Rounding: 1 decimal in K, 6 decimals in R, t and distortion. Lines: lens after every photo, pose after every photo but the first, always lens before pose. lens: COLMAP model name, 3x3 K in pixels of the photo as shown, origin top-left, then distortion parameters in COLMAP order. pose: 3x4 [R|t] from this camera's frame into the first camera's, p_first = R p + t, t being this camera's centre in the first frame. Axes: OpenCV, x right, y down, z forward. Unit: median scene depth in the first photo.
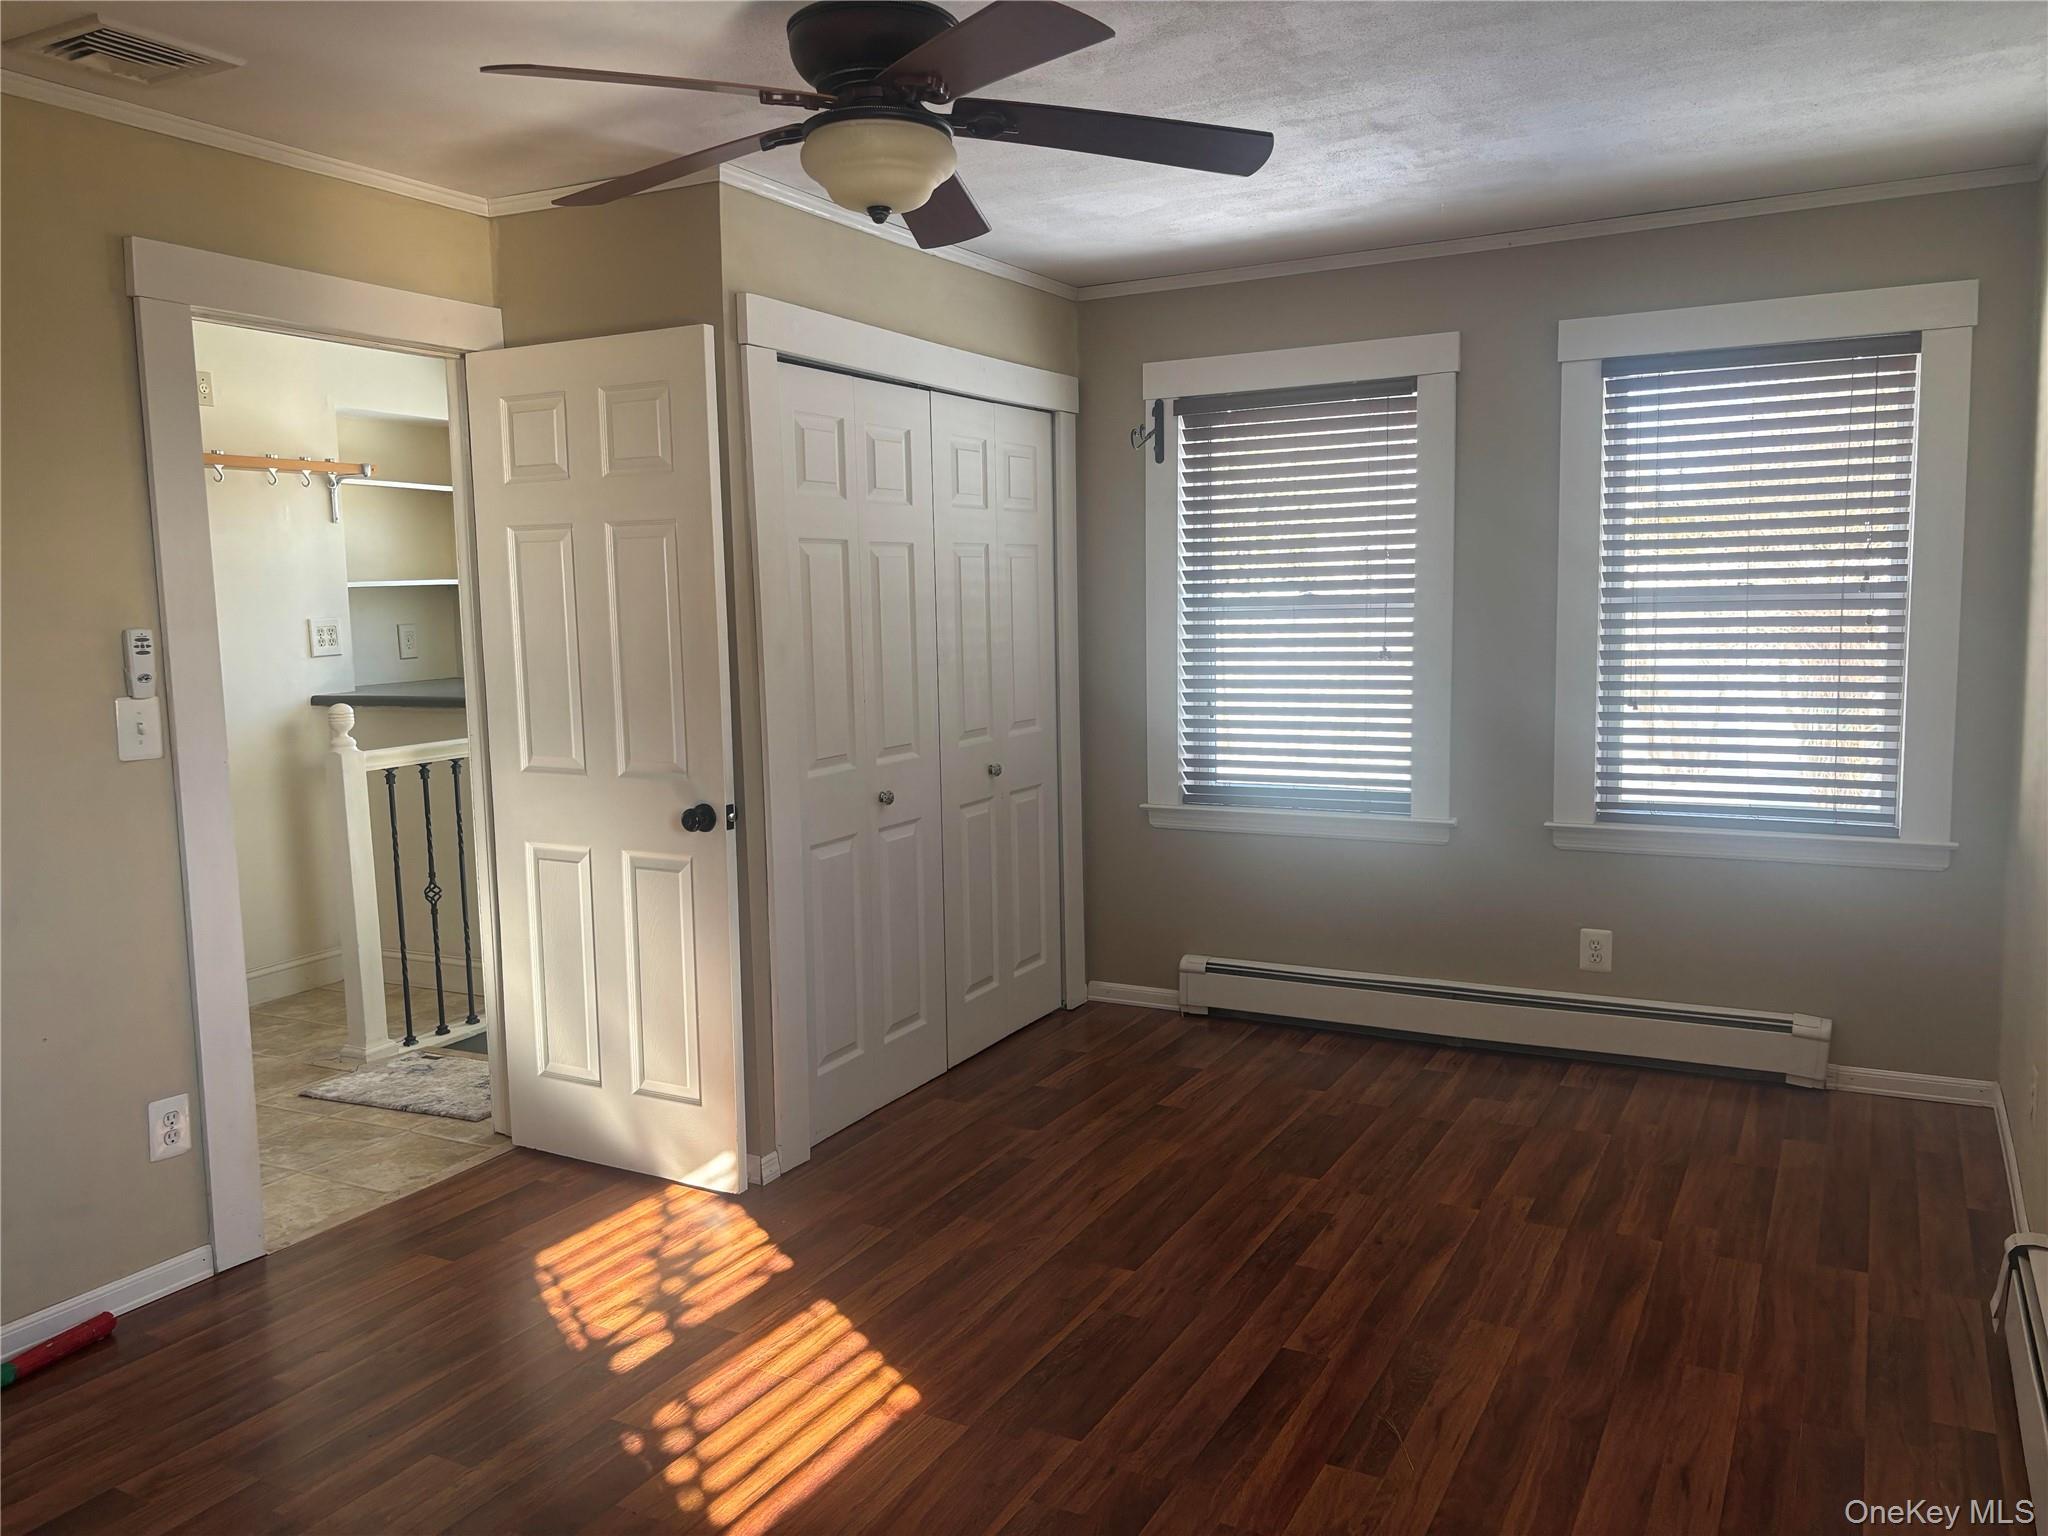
lens RADIAL K [[1544.4, 0, 1029.6], [0, 1544.4, 760.7], [0, 0, 1]] dist [0.034376, -0.025056]
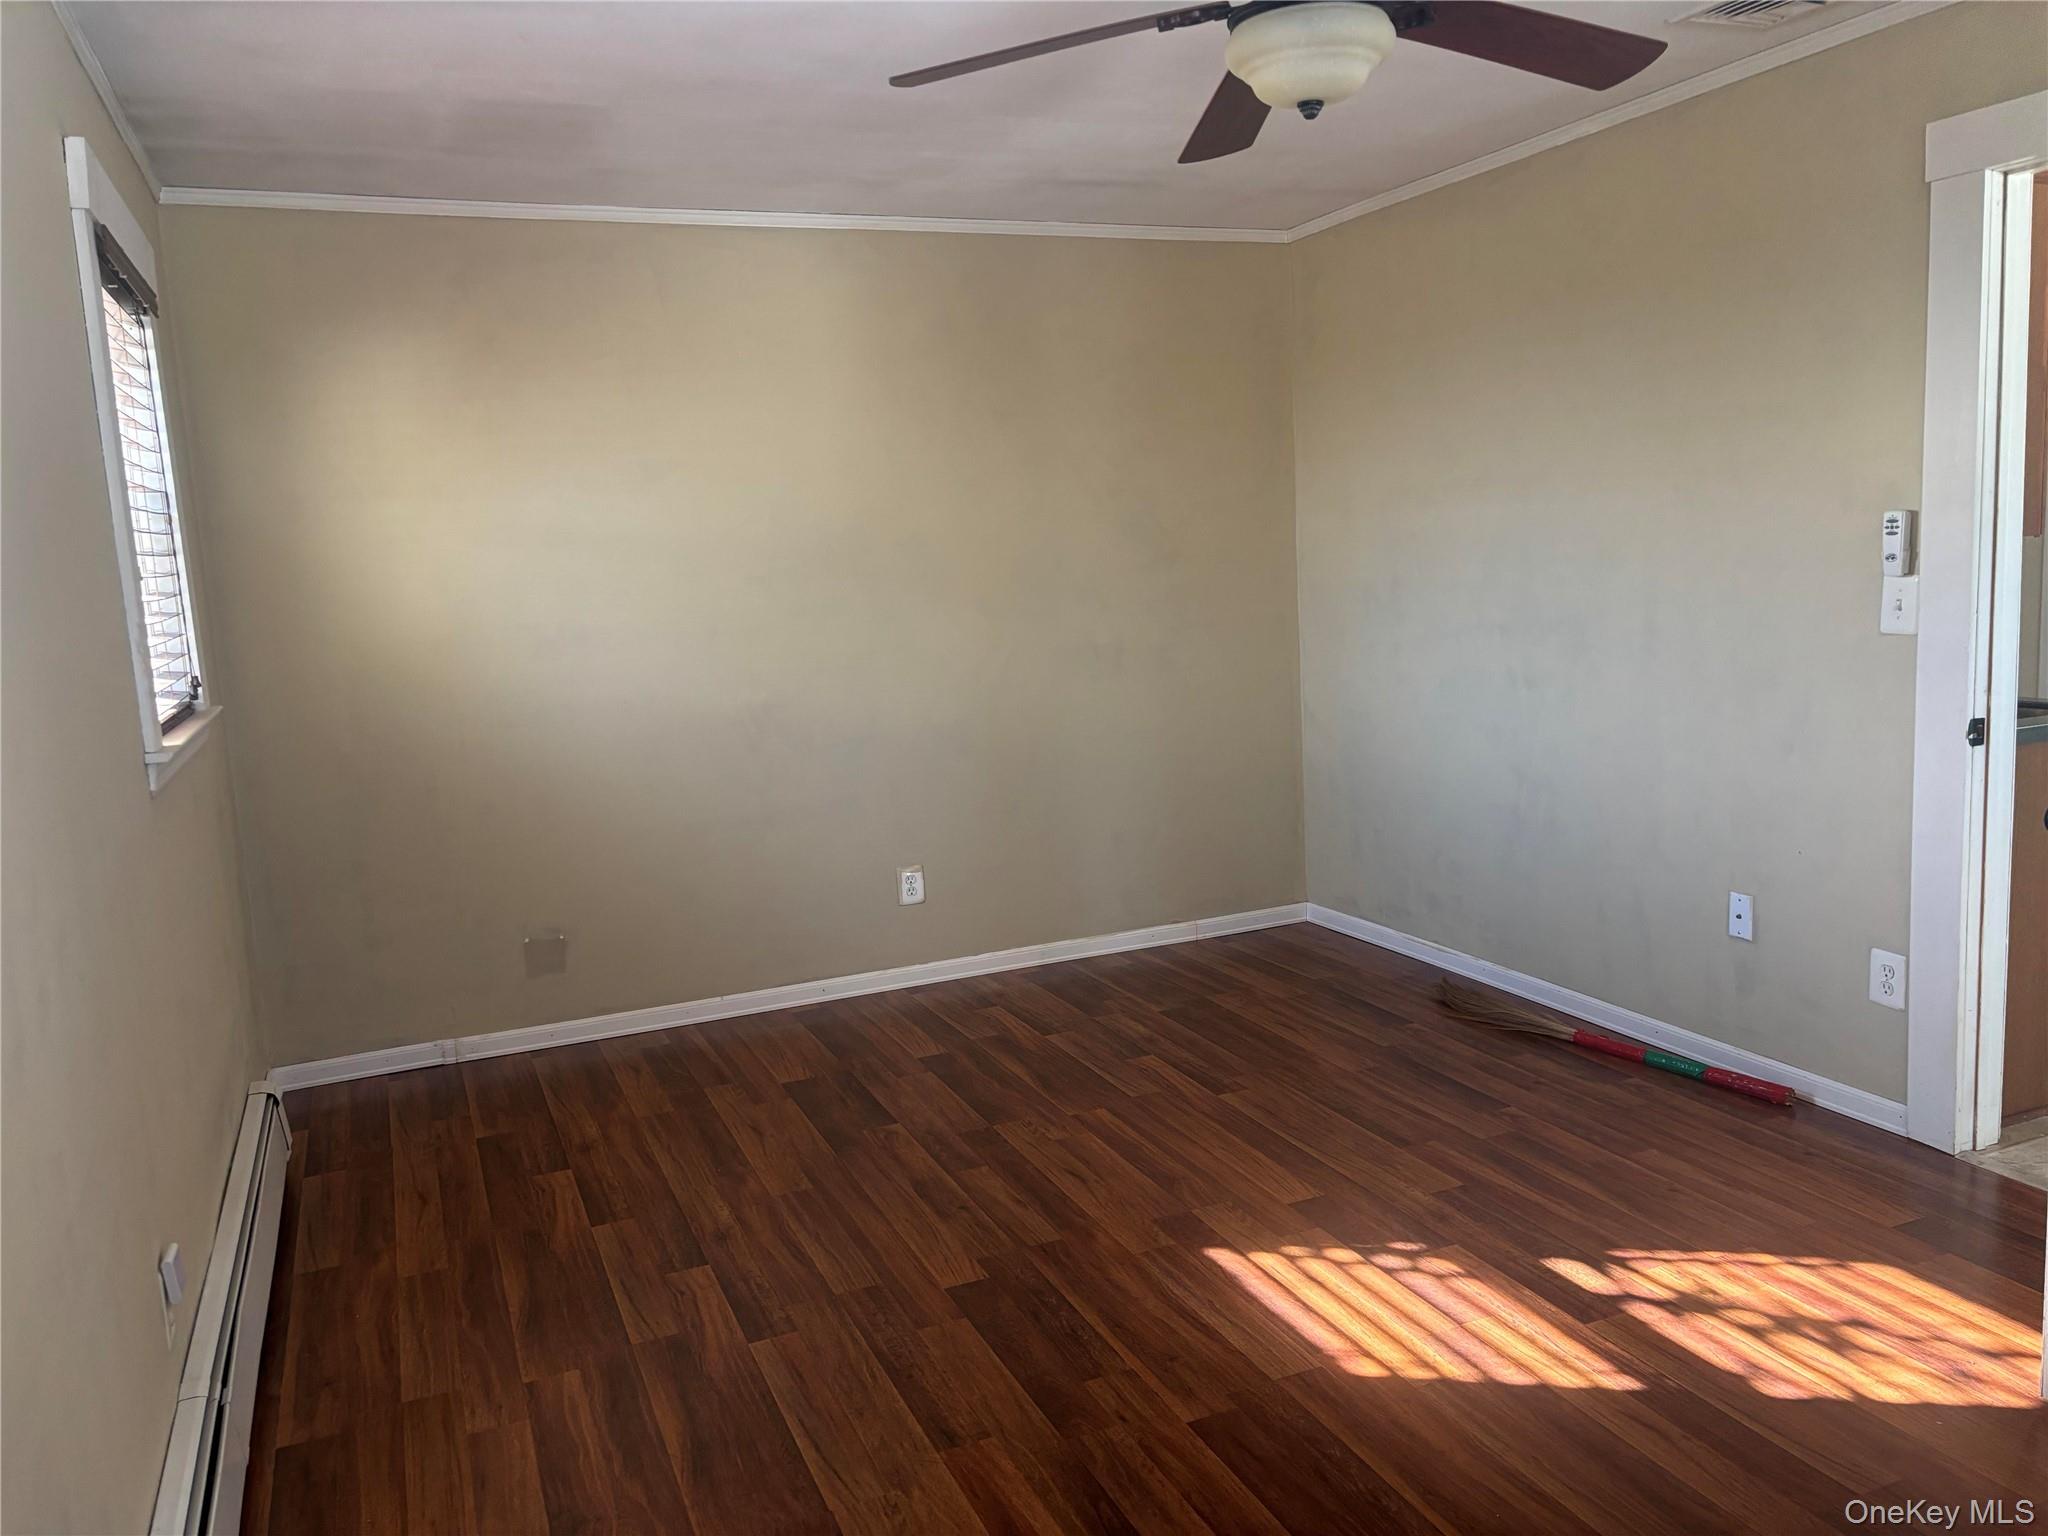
lens RADIAL K [[1544.4, 0, 1026.5], [0, 1544.4, 762.4], [0, 0, 1]] dist [0.034376, -0.025056]
pose [[-0.622928, 0.160524, -0.765633, 0.572611], [-0.019735, 0.975184, 0.220515, -0.125626], [0.782030, 0.152474, -0.604301, 1.083143]]
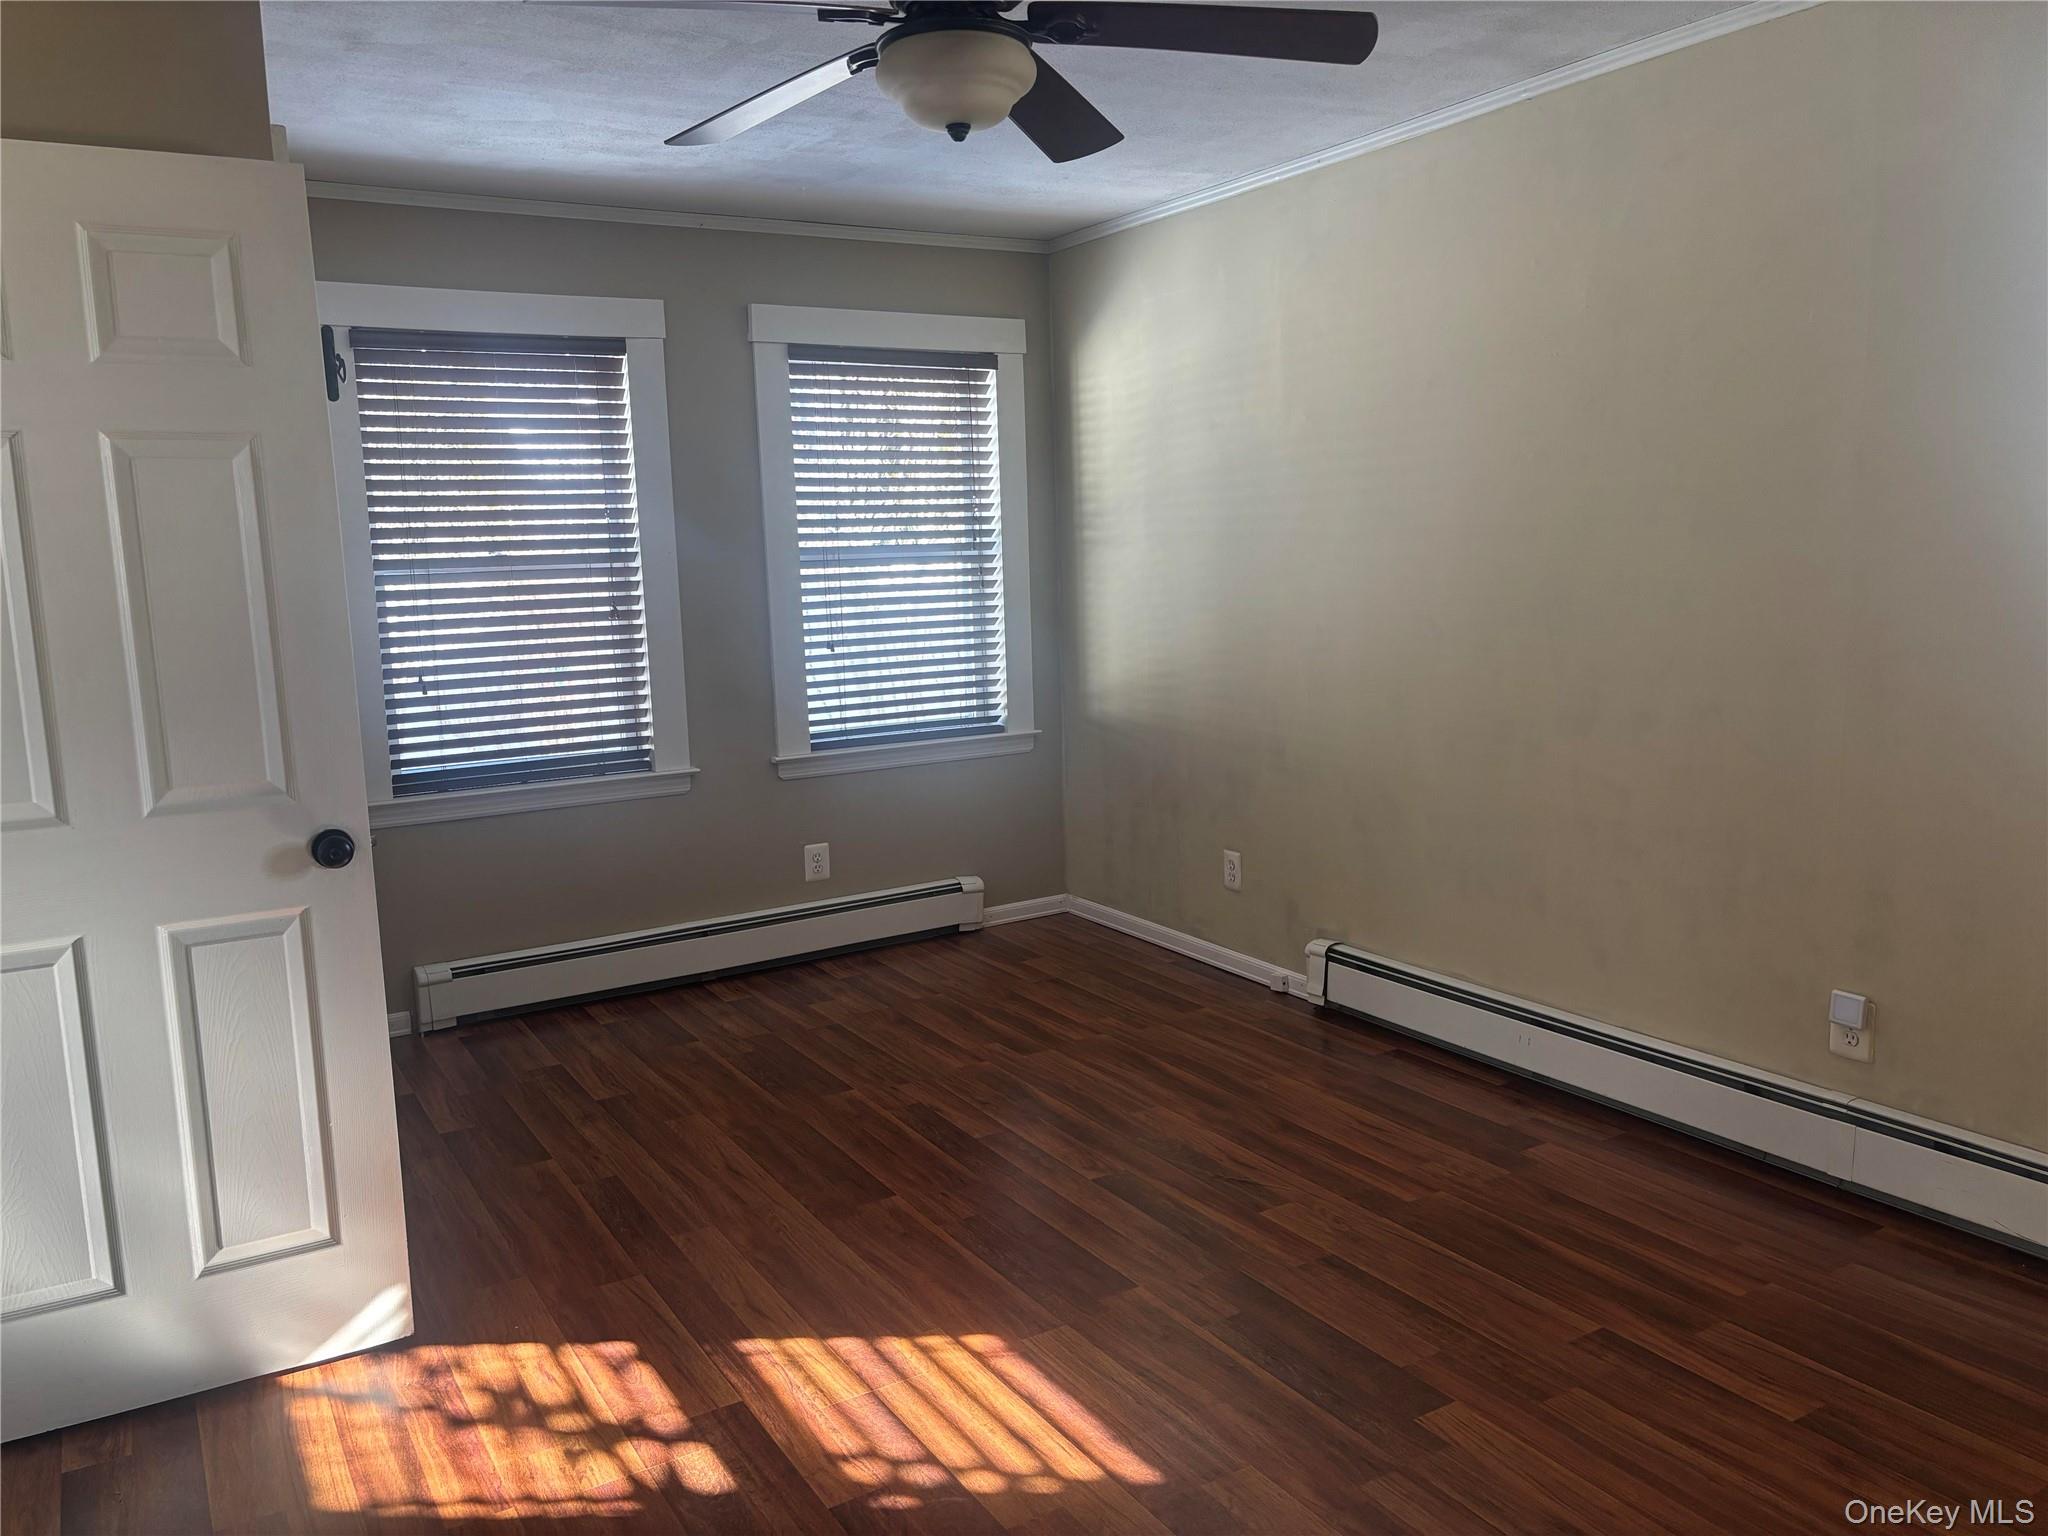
lens RADIAL K [[1544.4, 0, 1043.0], [0, 1544.4, 774.2], [0, 0, 1]] dist [0.034376, -0.025056]
pose [[0.499925, -0.125609, 0.856911, -0.691508], [0.112481, 0.990463, 0.079564, -0.019676], [-0.858733, 0.056611, 0.509286, 0.351421]]
